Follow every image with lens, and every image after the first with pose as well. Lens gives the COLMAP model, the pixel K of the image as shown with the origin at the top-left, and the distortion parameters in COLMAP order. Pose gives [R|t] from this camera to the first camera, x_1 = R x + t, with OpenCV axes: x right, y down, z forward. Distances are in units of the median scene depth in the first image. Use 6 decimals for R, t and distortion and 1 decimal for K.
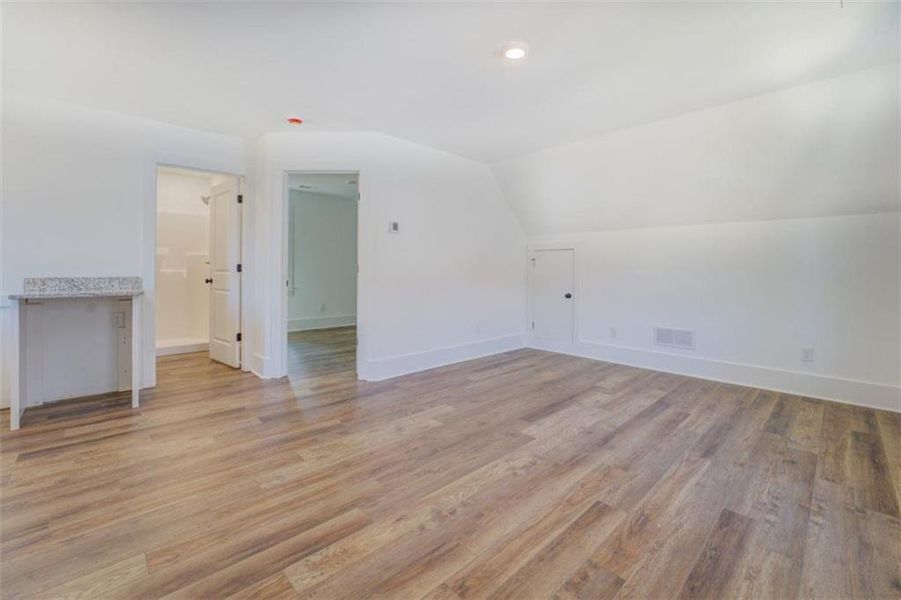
lens RADIAL K [[384.6, 0, 452.8], [0, 384.6, 270.6], [0, 0, 1]] dist [-0.020748, 0.000347]
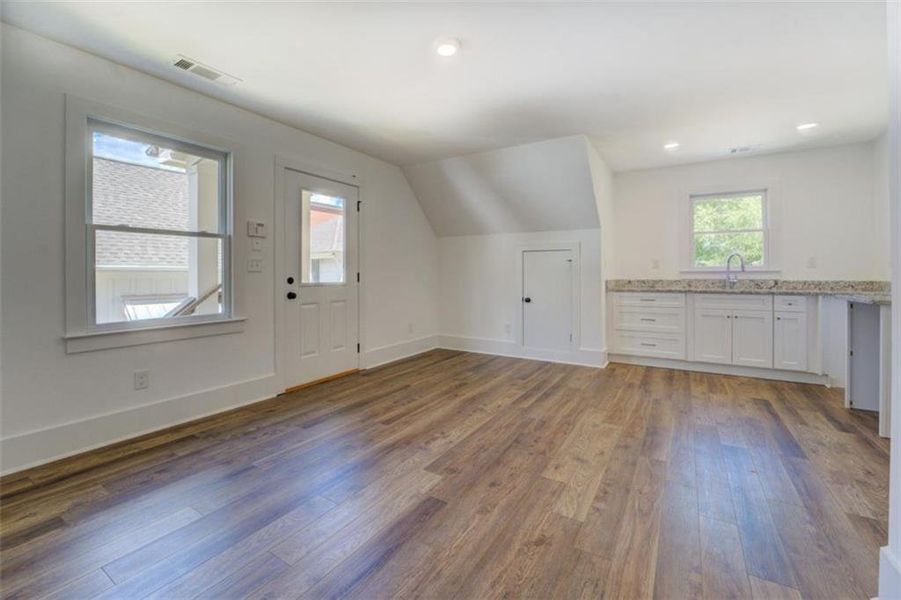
lens RADIAL K [[375.0, 0, 448.1], [0, 375.0, 272.8], [0, 0, 1]] dist [-0.022516, 0.000865]
pose [[-0.971496, -0.007775, -0.236930, 0.439551], [-0.006953, 0.999967, -0.004308, 0.001279], [0.236956, -0.002538, -0.971517, 2.195705]]
